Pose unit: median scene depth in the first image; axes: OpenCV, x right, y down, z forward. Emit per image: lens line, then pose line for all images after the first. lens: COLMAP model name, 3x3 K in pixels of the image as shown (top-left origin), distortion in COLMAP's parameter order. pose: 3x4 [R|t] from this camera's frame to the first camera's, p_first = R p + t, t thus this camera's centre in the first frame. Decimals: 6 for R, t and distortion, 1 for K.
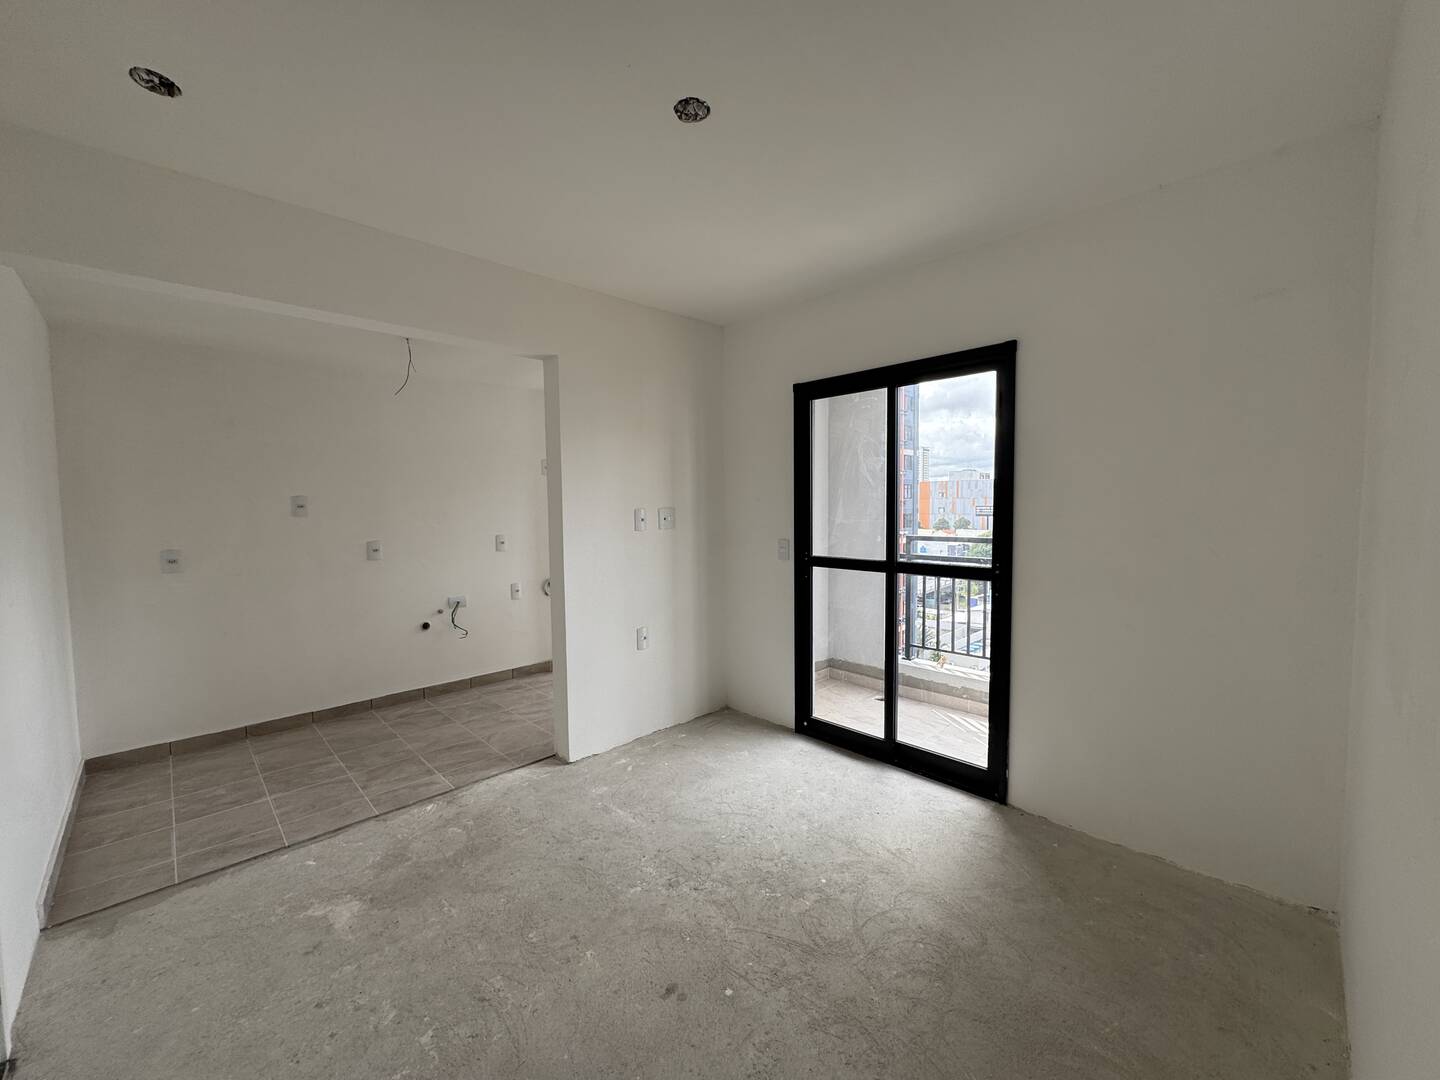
lens RADIAL K [[571.5, 0, 720.0], [0, 571.5, 540.0], [0, 0, 1]] dist [-0.000629, -0.000247]
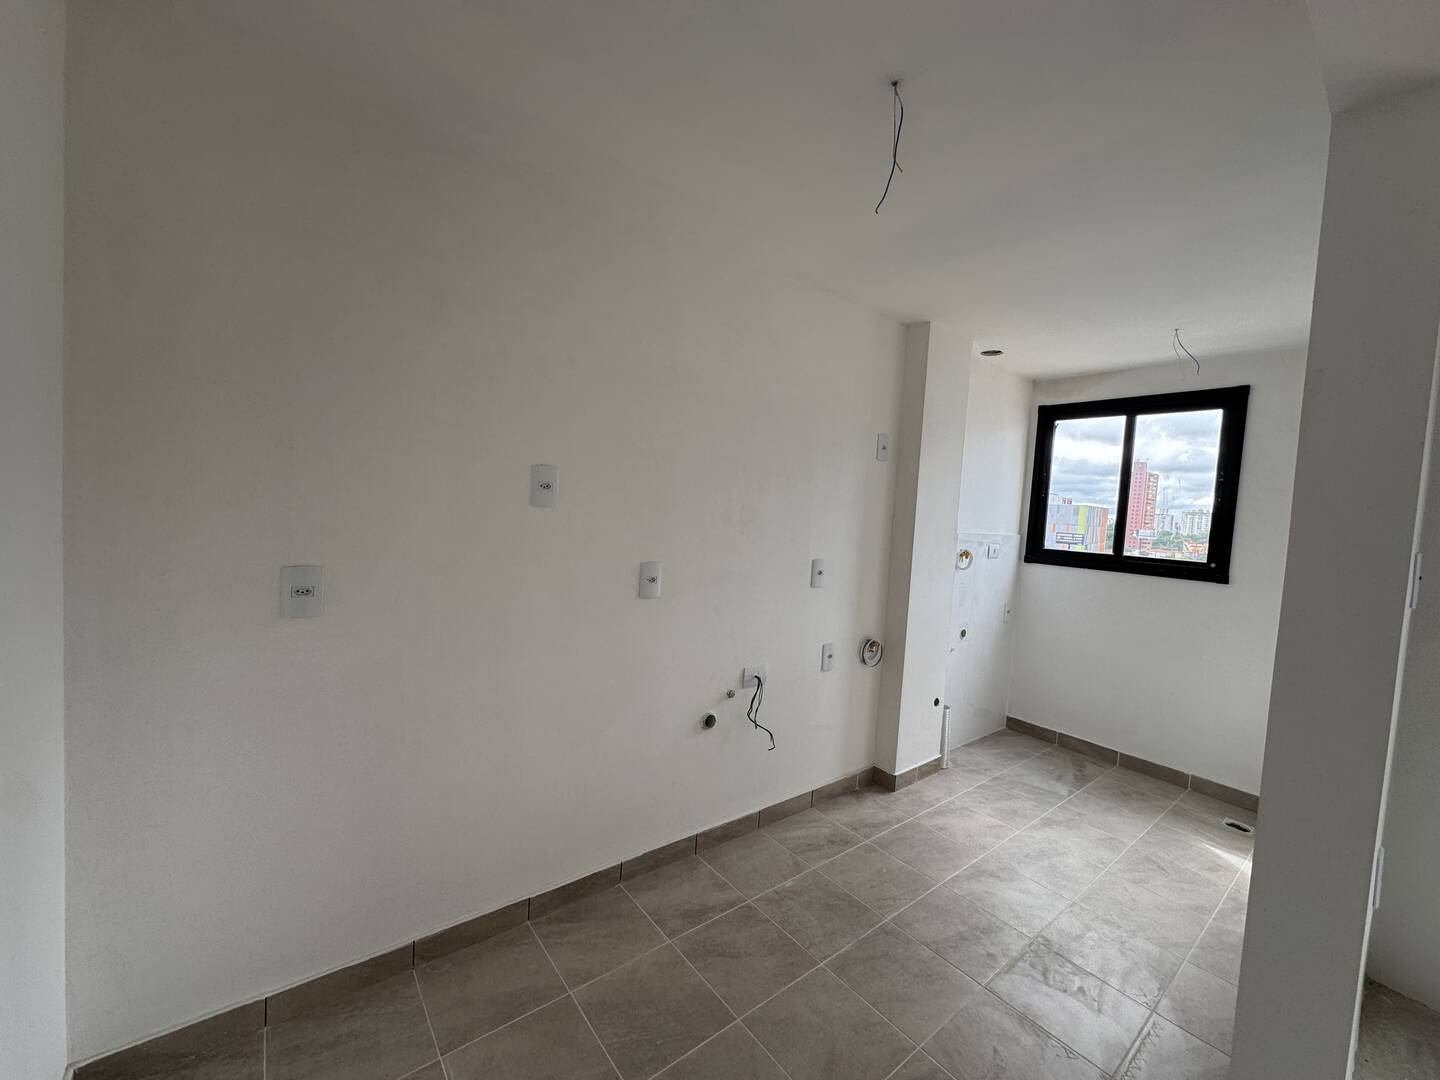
lens RADIAL K [[571.5, 0, 720.0], [0, 571.5, 540.0], [0, 0, 1]] dist [-0.000629, -0.000247]
pose [[0.992093, 0.073934, -0.101420, -0.487014], [-0.074945, 0.997168, -0.006185, -0.019299], [0.100676, 0.013737, 0.994824, 0.483324]]
